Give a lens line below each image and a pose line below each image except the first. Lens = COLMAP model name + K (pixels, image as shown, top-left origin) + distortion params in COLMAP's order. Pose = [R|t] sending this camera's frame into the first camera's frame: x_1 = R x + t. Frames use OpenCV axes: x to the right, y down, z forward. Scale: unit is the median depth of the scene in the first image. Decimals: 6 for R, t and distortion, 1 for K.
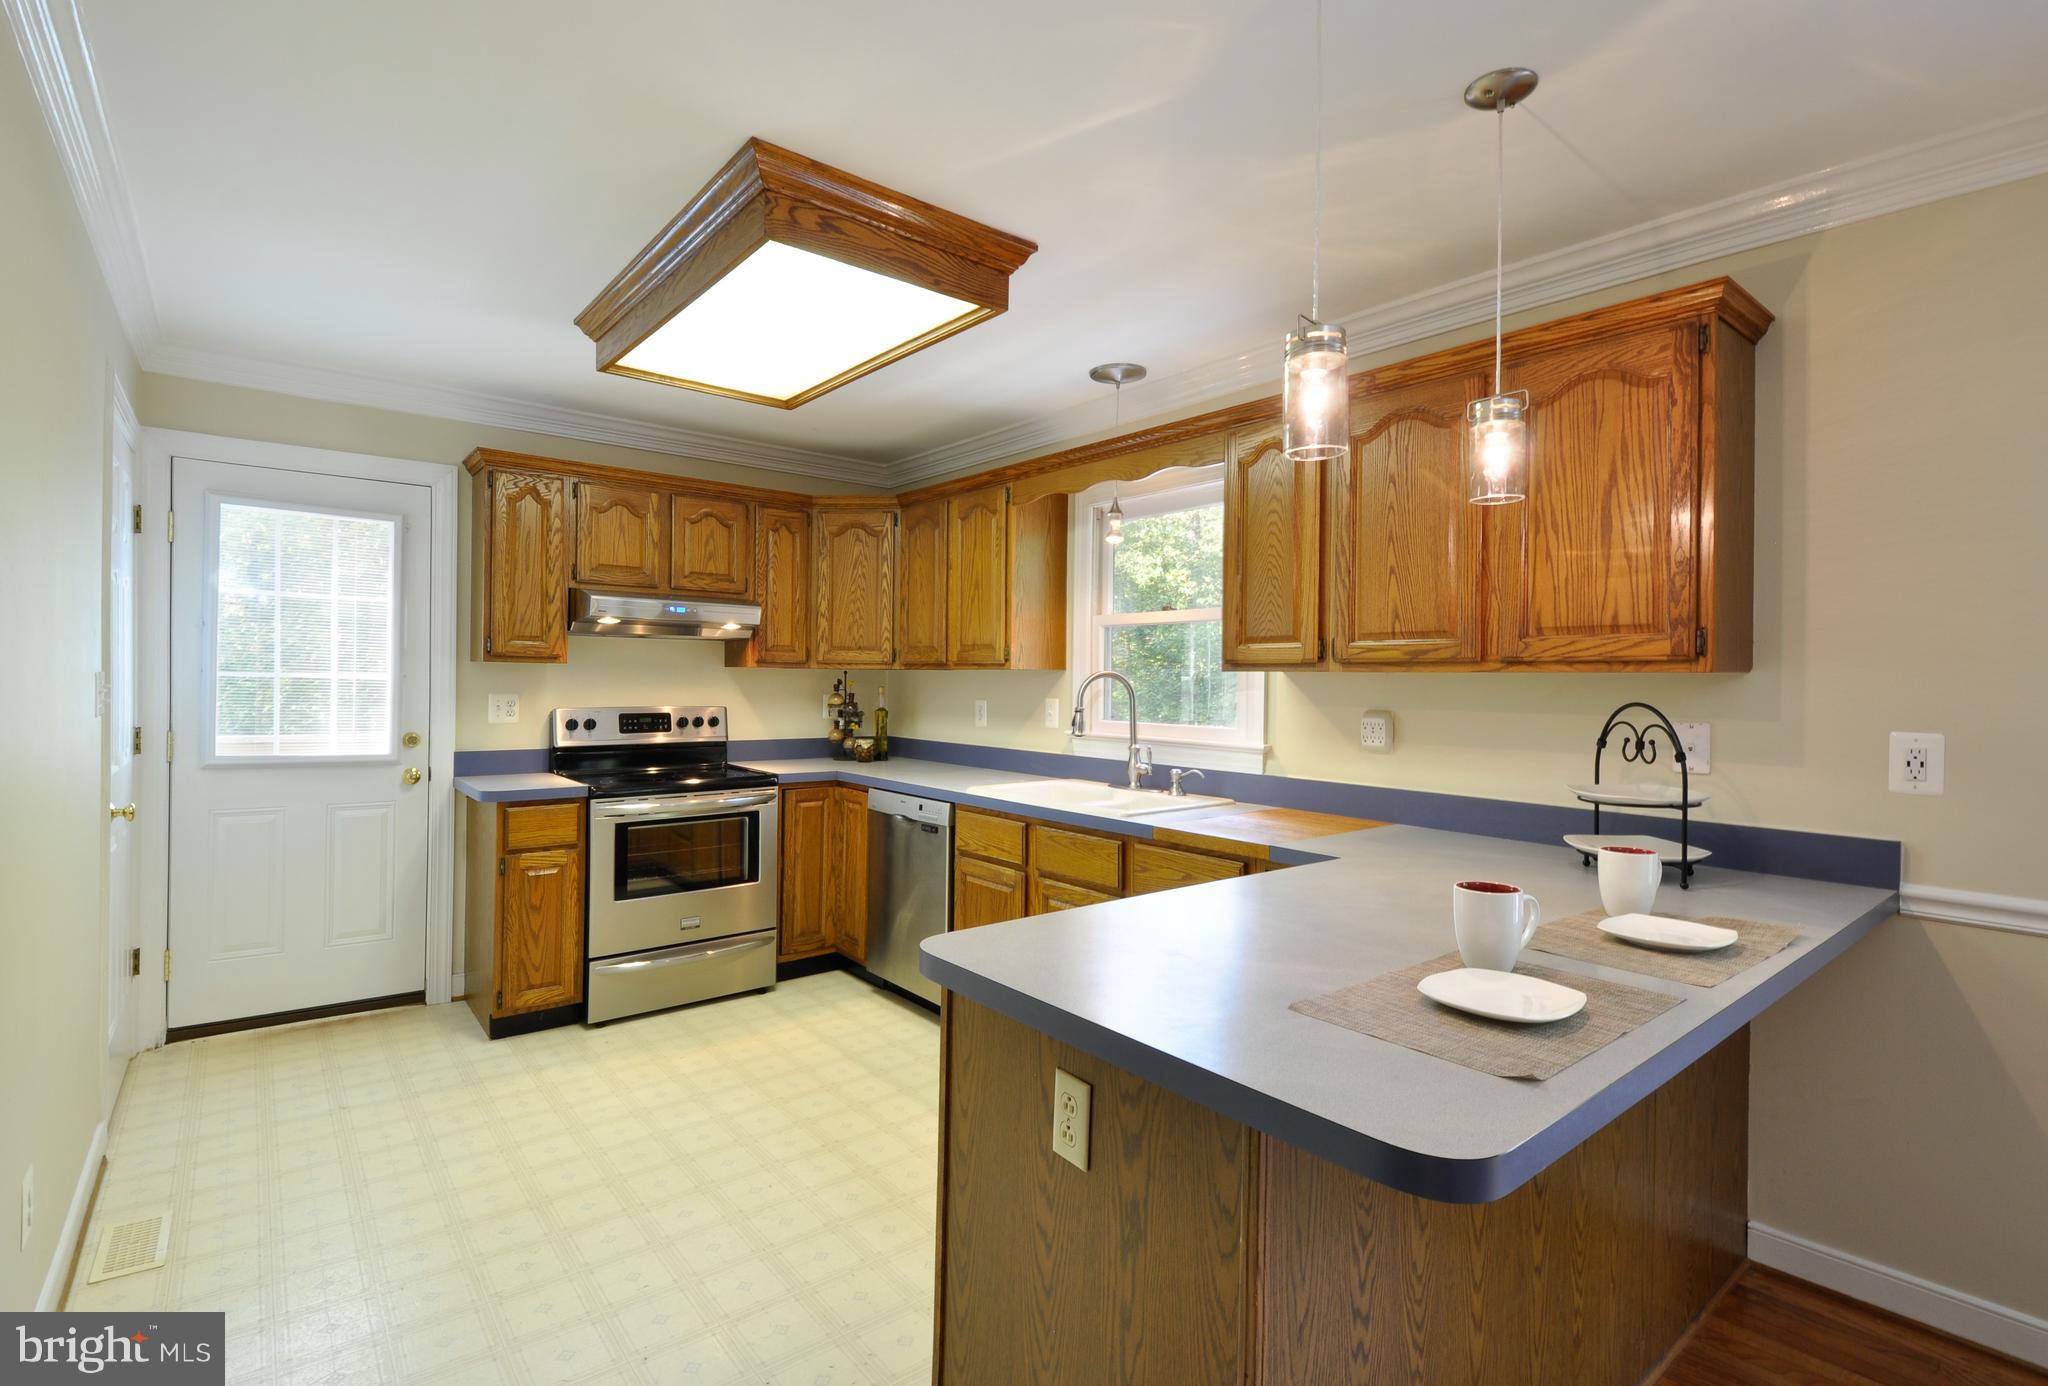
lens RADIAL K [[968.3, 0, 1003.0], [0, 968.3, 690.5], [0, 0, 1]] dist [-0.000981, 0.000496]
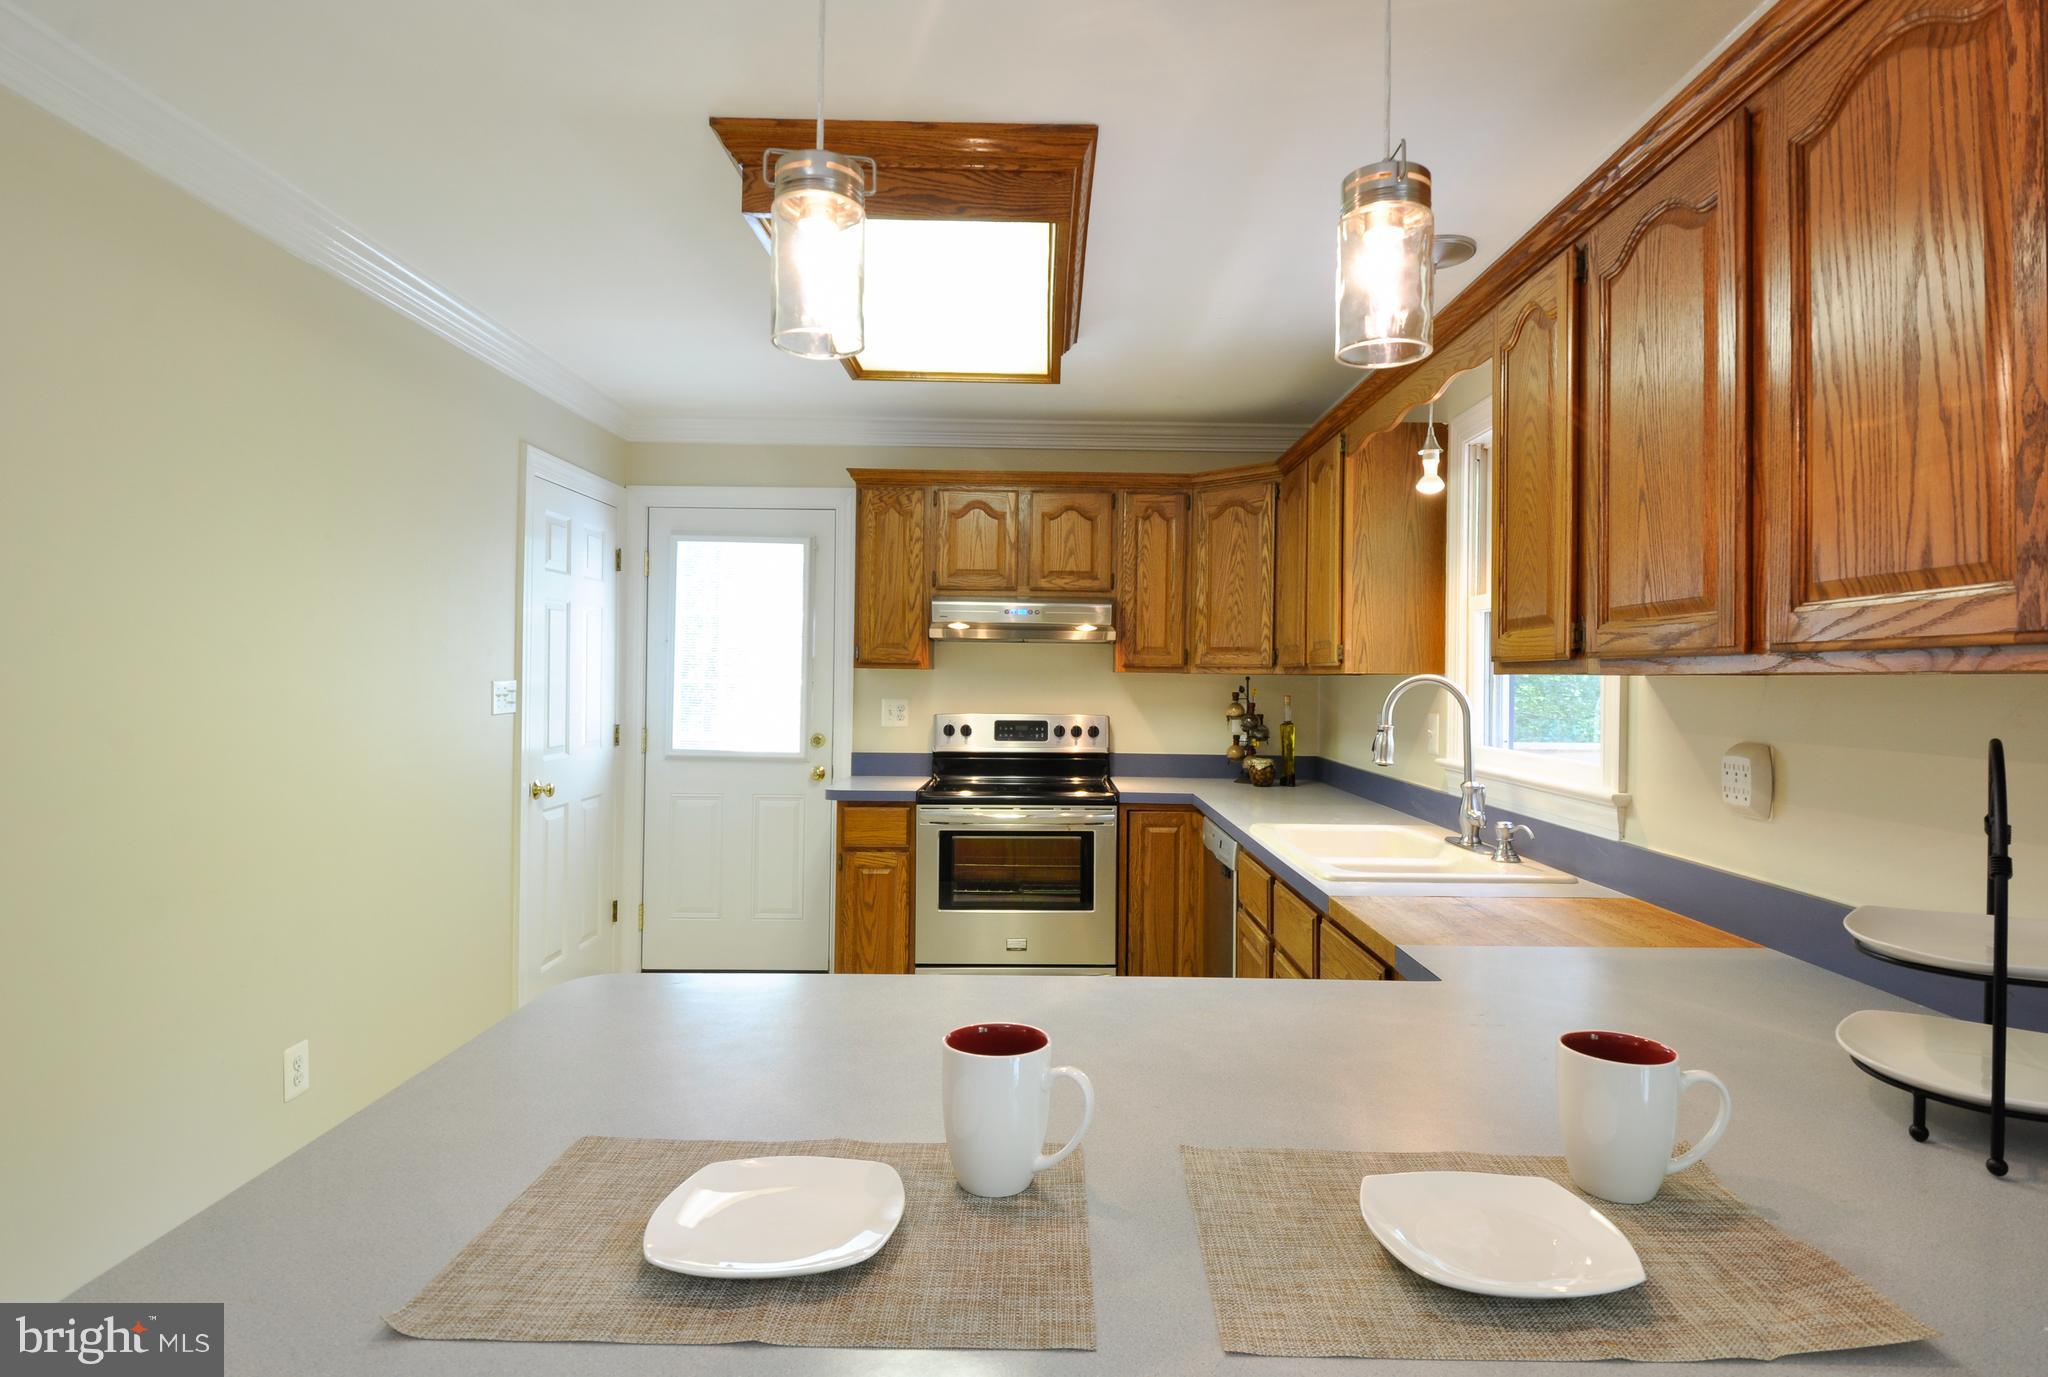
lens RADIAL K [[1088.1, 0, 1035.9], [0, 1088.1, 677.7], [0, 0, 1]] dist [-0.000428, -0.003060]
pose [[0.775983, -0.002160, -0.630750, 0.362578], [-0.010837, 0.999801, -0.016755, -0.001481], [0.630661, 0.019837, 0.775805, 0.190215]]
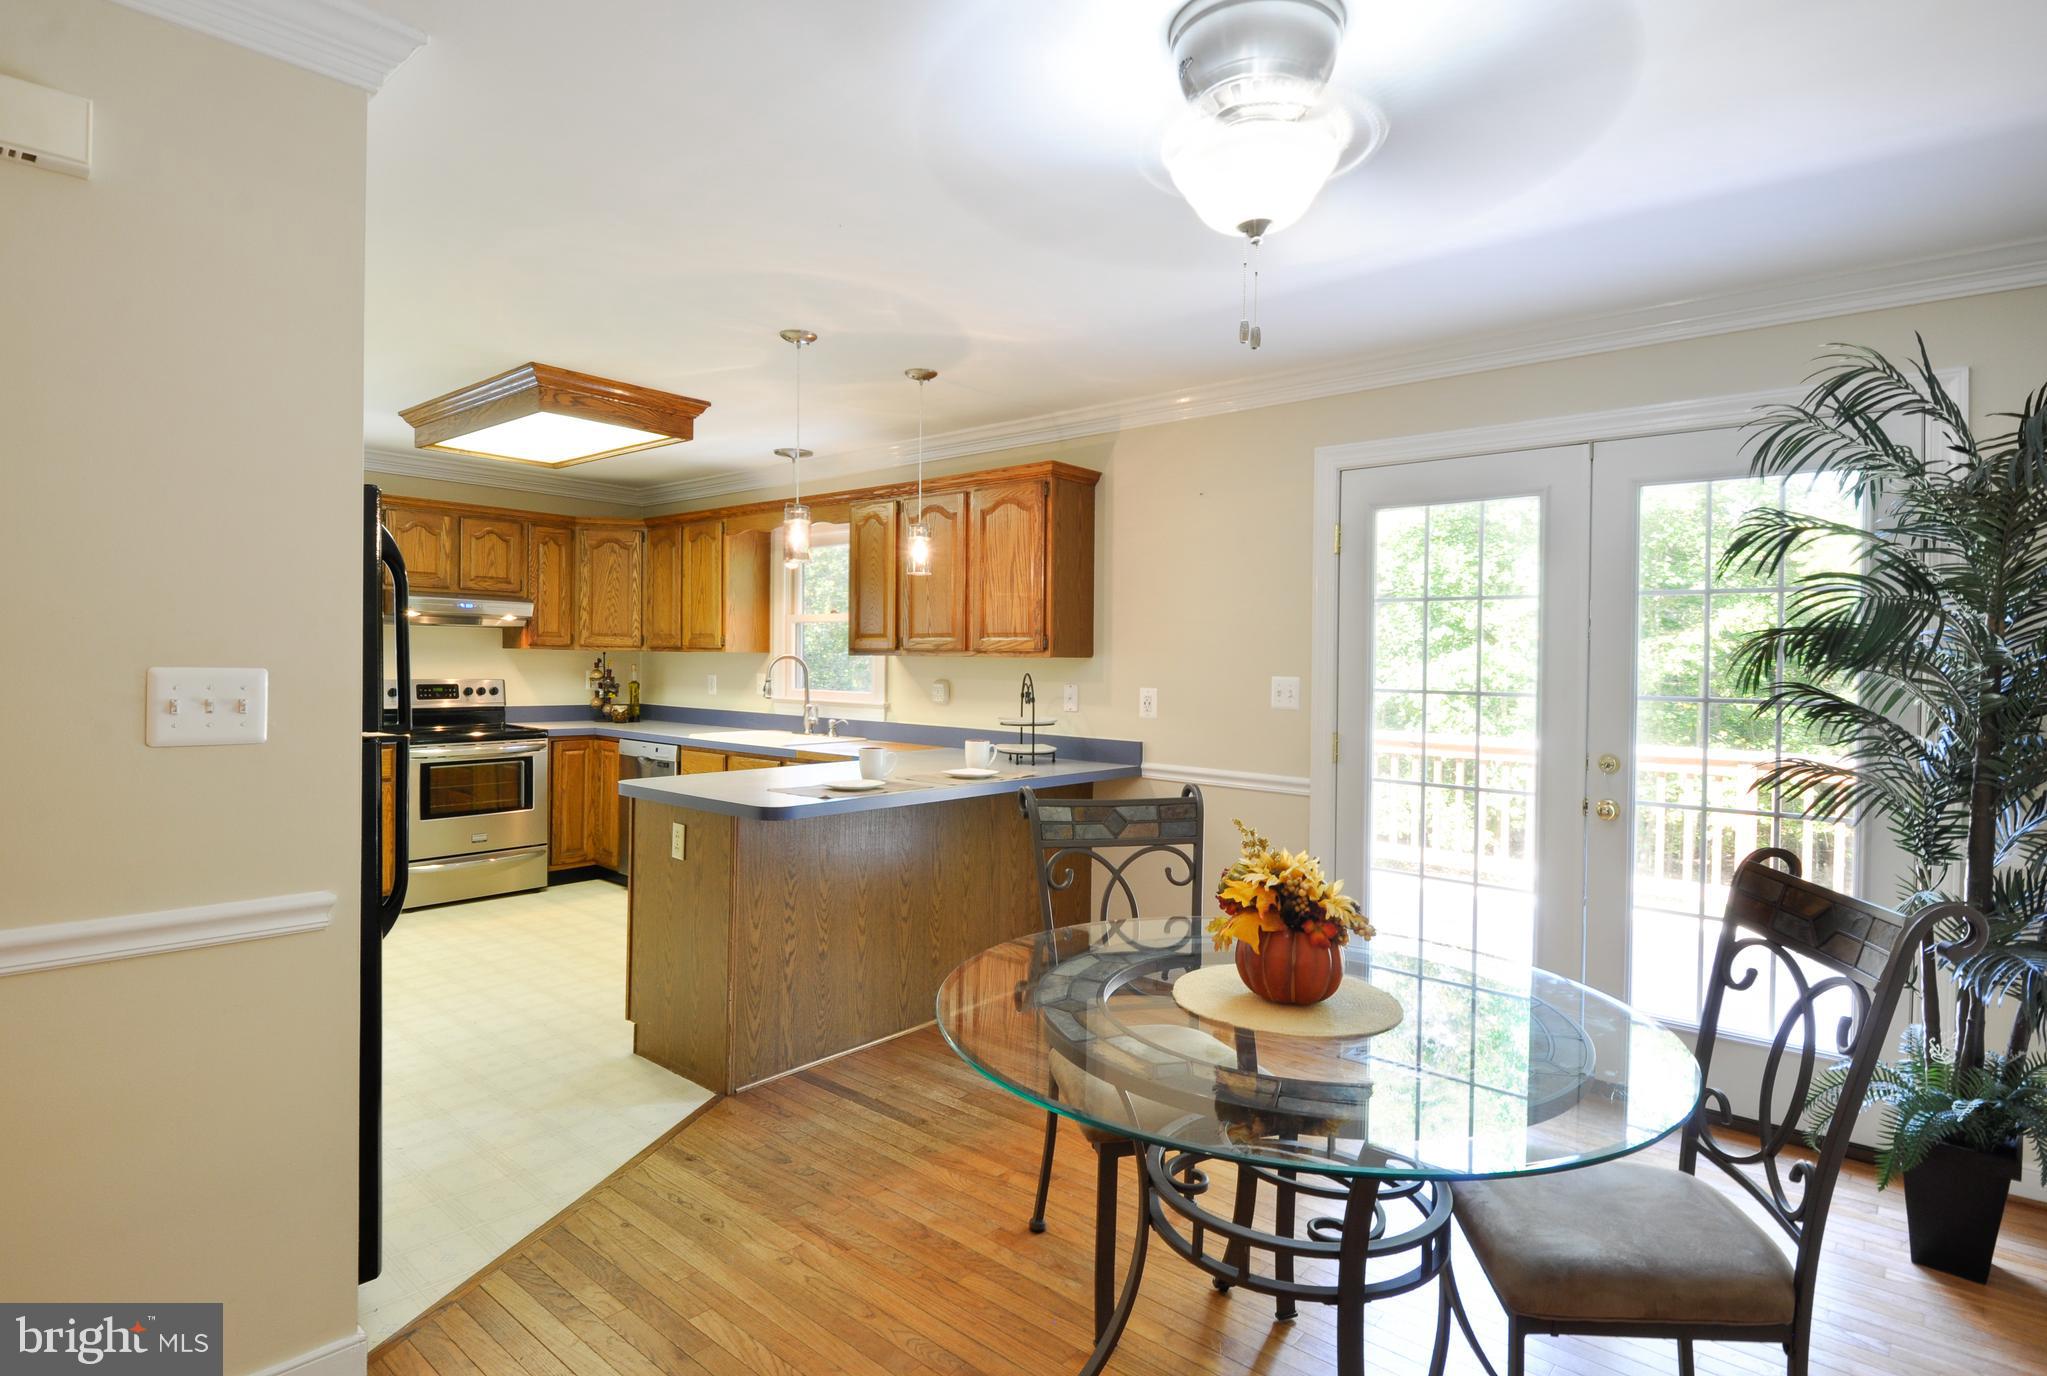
lens RADIAL K [[1087.5, 0, 1044.5], [0, 1087.5, 690.3], [0, 0, 1]] dist [-0.000428, -0.003060]
pose [[0.979946, -0.000225, 0.199262, 0.149719], [-0.003087, 0.999862, 0.016311, 0.006434], [-0.199239, -0.016599, 0.979810, -0.647287]]
